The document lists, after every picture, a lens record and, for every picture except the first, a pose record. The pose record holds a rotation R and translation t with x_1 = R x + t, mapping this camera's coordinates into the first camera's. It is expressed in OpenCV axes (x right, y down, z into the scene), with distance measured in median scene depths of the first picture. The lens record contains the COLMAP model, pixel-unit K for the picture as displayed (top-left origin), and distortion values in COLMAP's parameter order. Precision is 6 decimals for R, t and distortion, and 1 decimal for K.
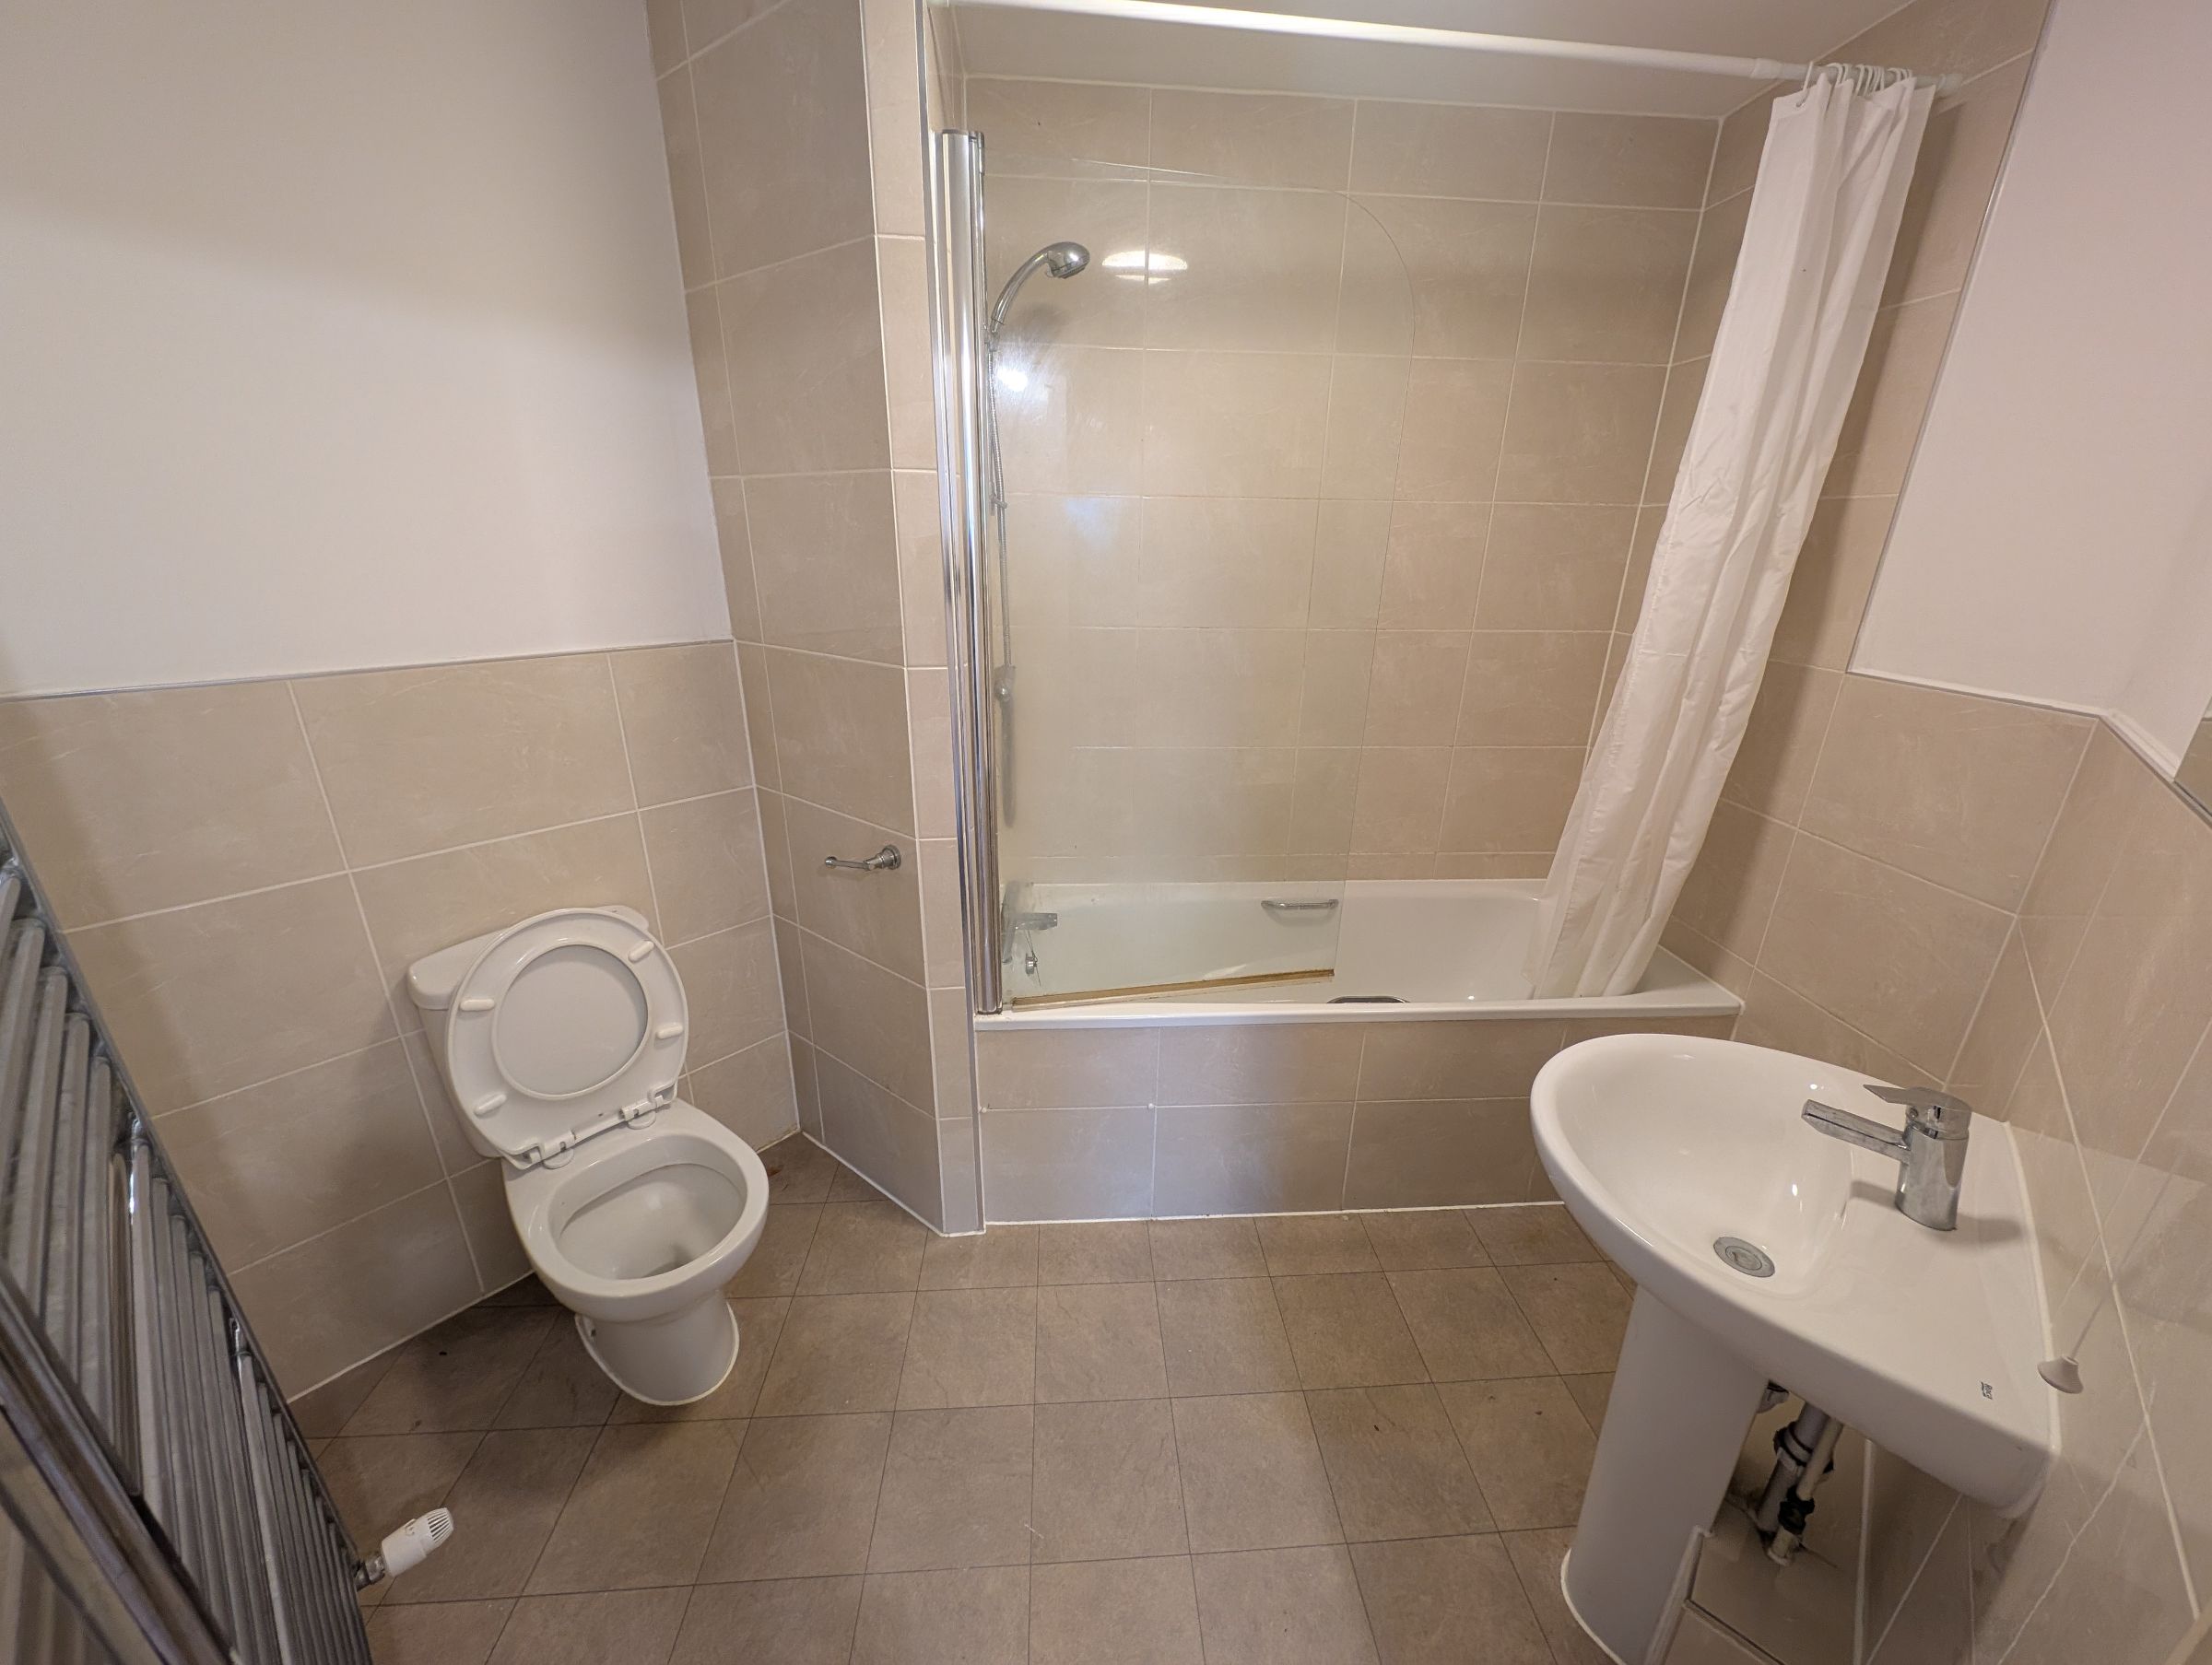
lens RADIAL K [[827.1, 0, 1118.3], [0, 827.1, 827.8], [0, 0, 1]] dist [0.002078, -0.000651]
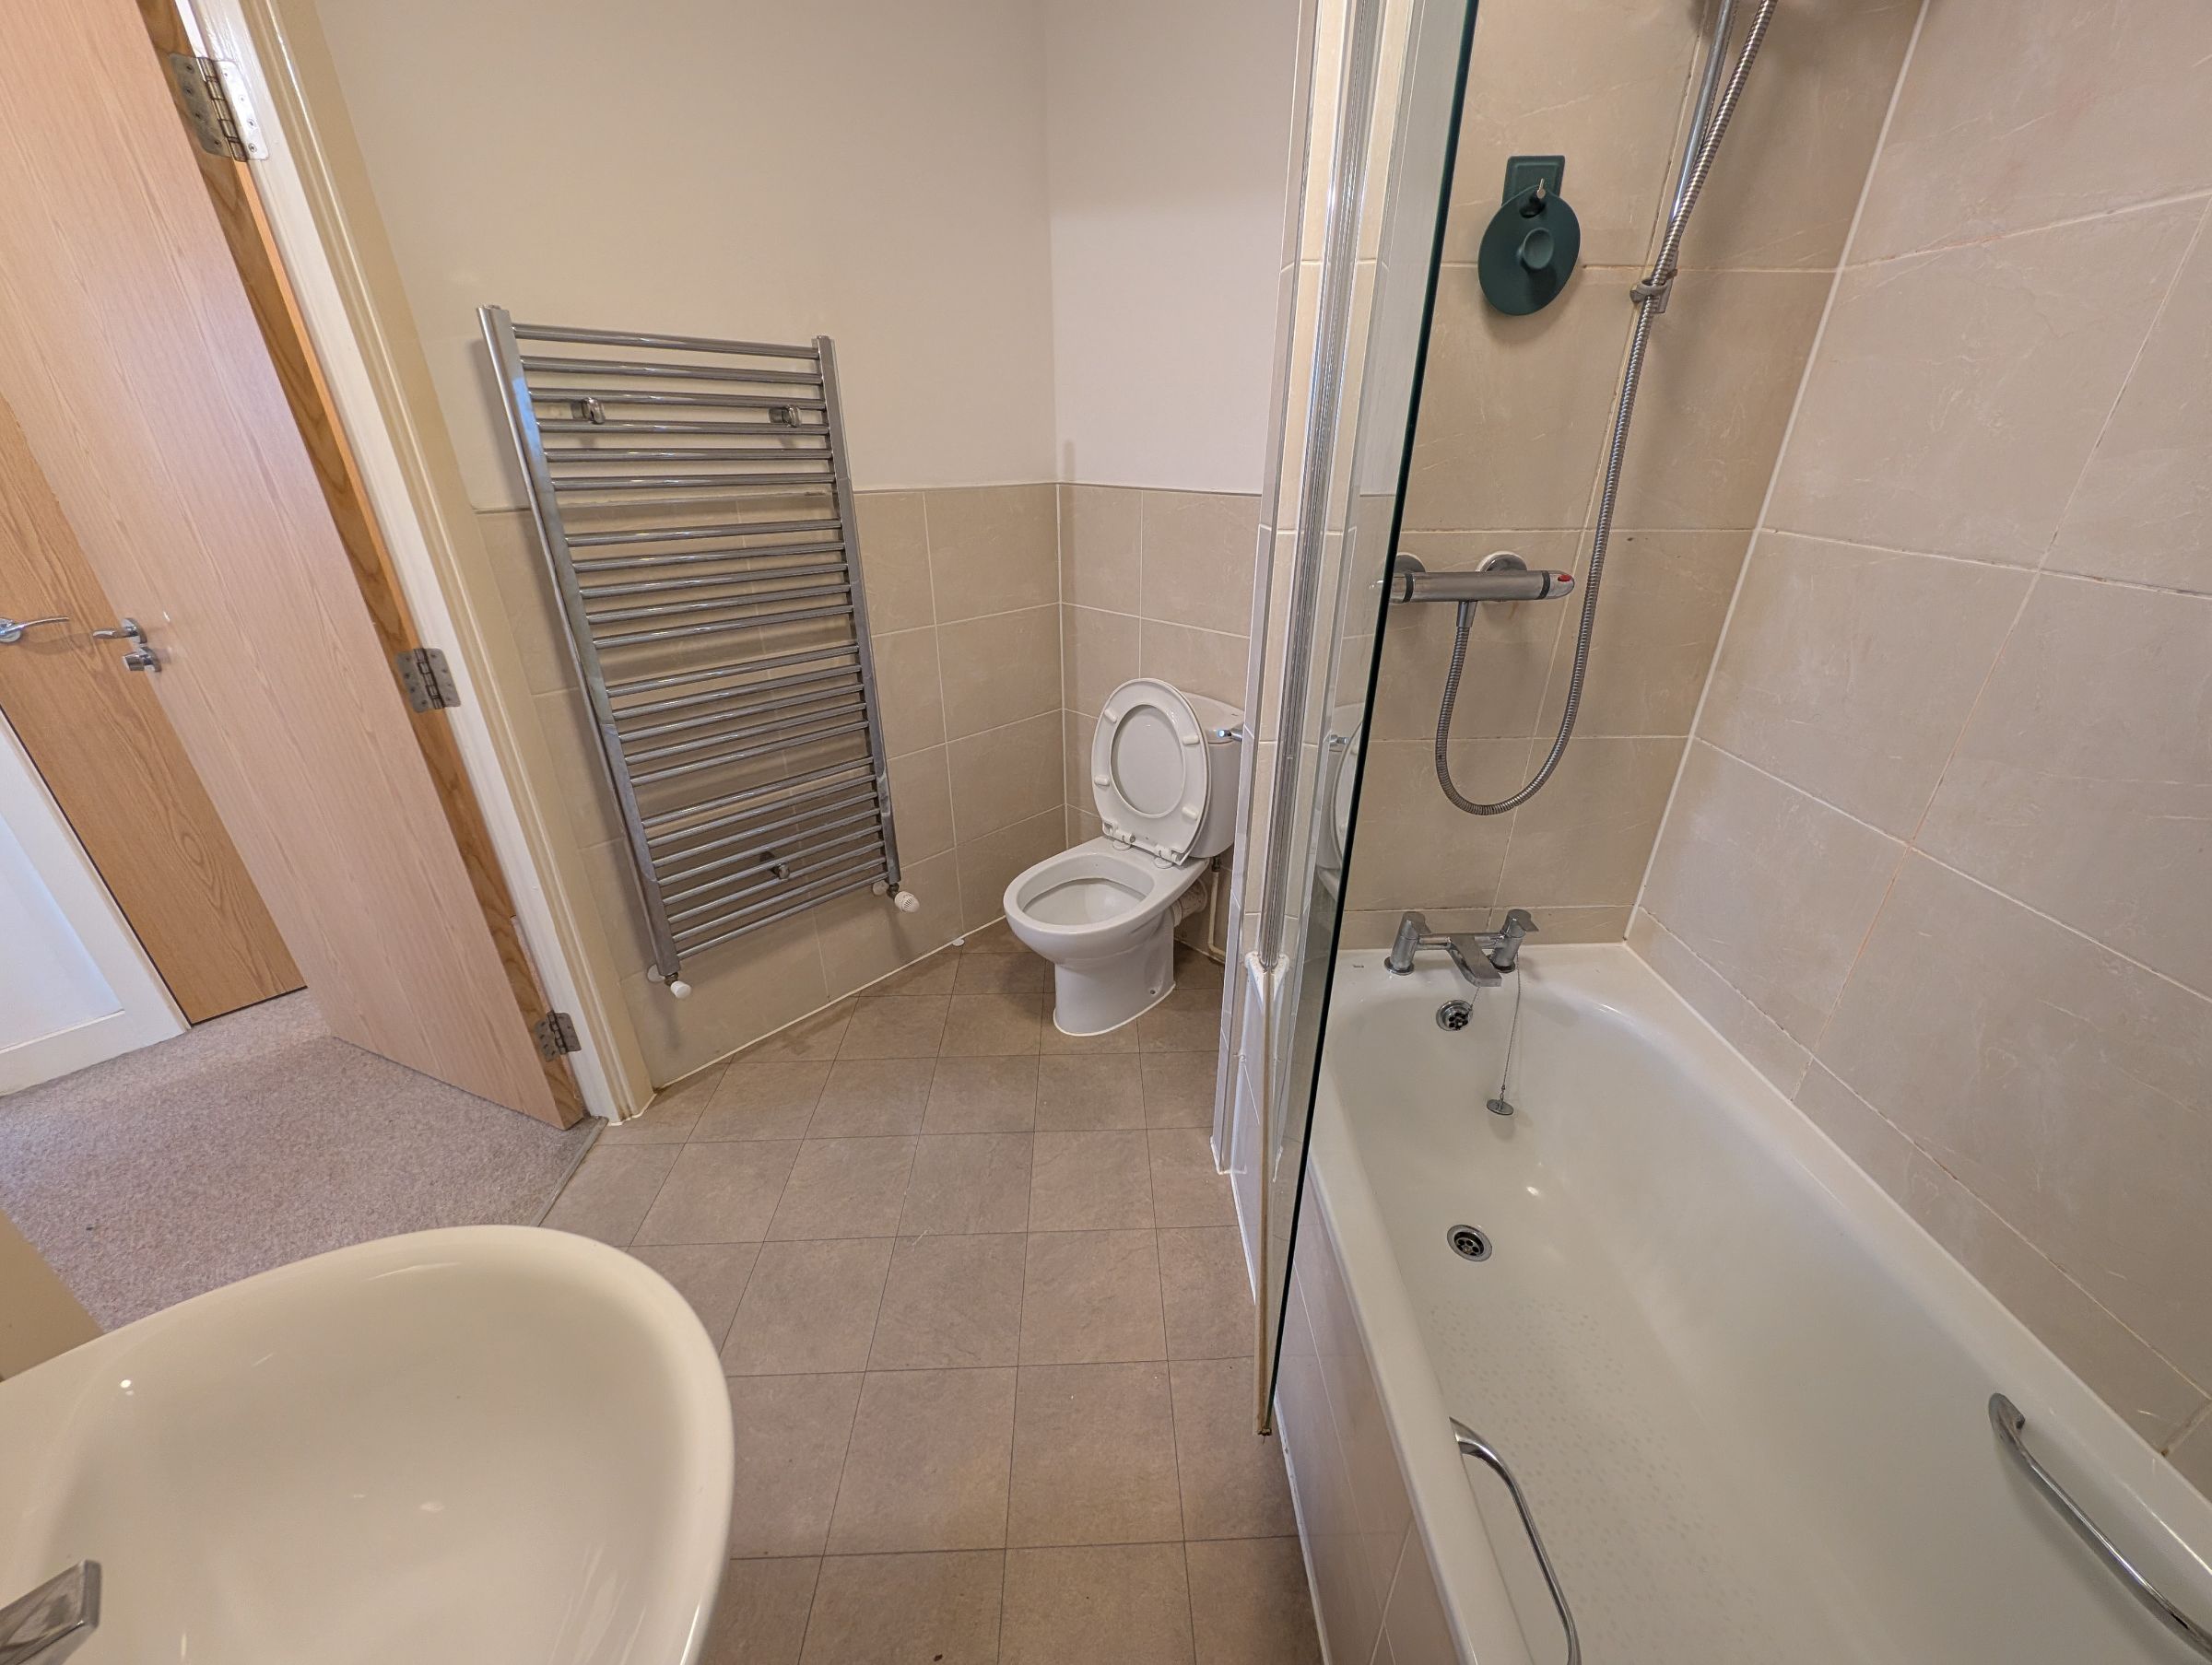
lens RADIAL K [[827.1, 0, 1121.7], [0, 827.1, 824.4], [0, 0, 1]] dist [0.002078, -0.000651]
pose [[-0.021514, 0.417714, -0.908324, 0.642270], [-0.348002, 0.848589, 0.398486, -0.213939], [0.937247, 0.324672, 0.127109, 0.811179]]
